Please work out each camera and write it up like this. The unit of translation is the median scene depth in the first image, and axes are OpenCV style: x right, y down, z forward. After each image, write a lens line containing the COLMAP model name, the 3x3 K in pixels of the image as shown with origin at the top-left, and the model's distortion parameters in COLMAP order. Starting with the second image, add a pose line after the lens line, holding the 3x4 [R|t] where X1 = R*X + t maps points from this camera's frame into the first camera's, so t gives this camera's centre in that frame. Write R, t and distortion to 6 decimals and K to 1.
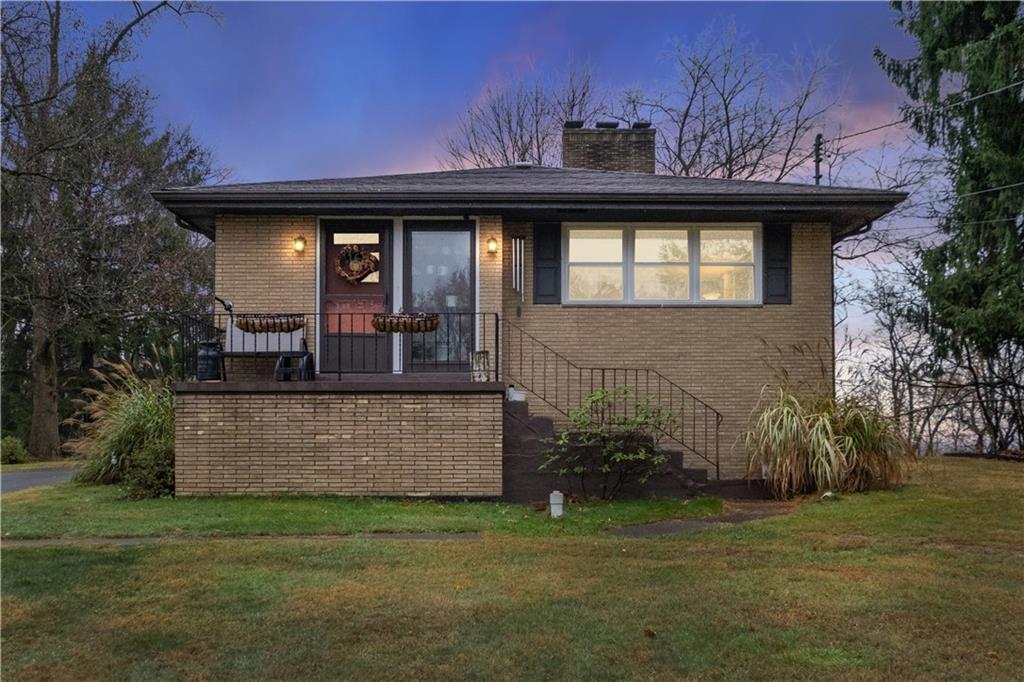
lens RADIAL K [[1043.8, 0, 499.6], [0, 1043.8, 414.0], [0, 0, 1]] dist [-0.003224, 0.000000]
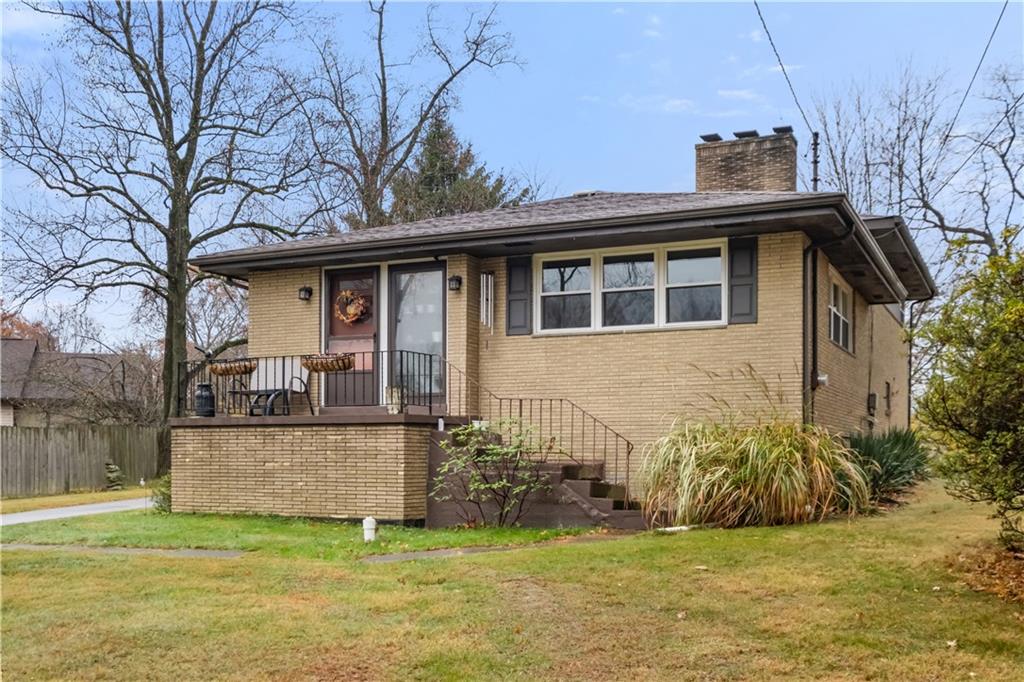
lens RADIAL K [[1043.8, 0, 505.6], [0, 1043.8, 448.8], [0, 0, 1]] dist [-0.003224, 0.000000]
pose [[0.903192, -0.000113, -0.429238, 0.495401], [0.007408, 0.999855, 0.015323, -0.009486], [0.429174, -0.017019, 0.903062, 0.065275]]
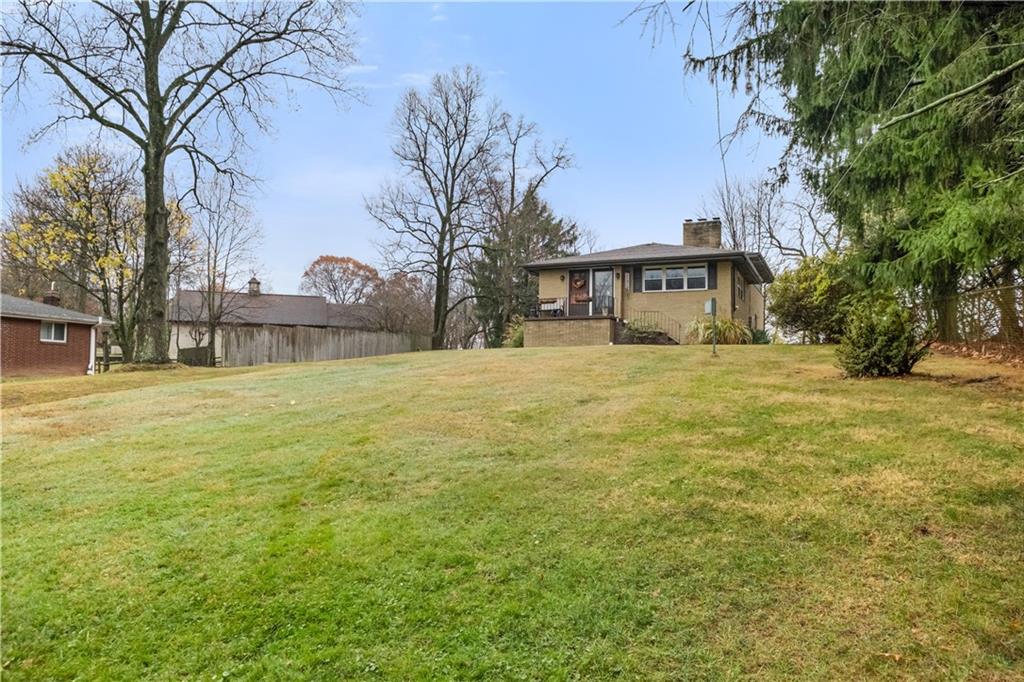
lens RADIAL K [[683.9, 0, 513.1], [0, 683.9, 340.3], [0, 0, 1]] dist [-0.010080, -0.000526]
pose [[0.909879, -0.011234, -0.414722, 0.583745], [-0.004657, 0.999294, -0.037285, 0.123894], [0.414848, 0.035856, 0.909184, -1.079463]]
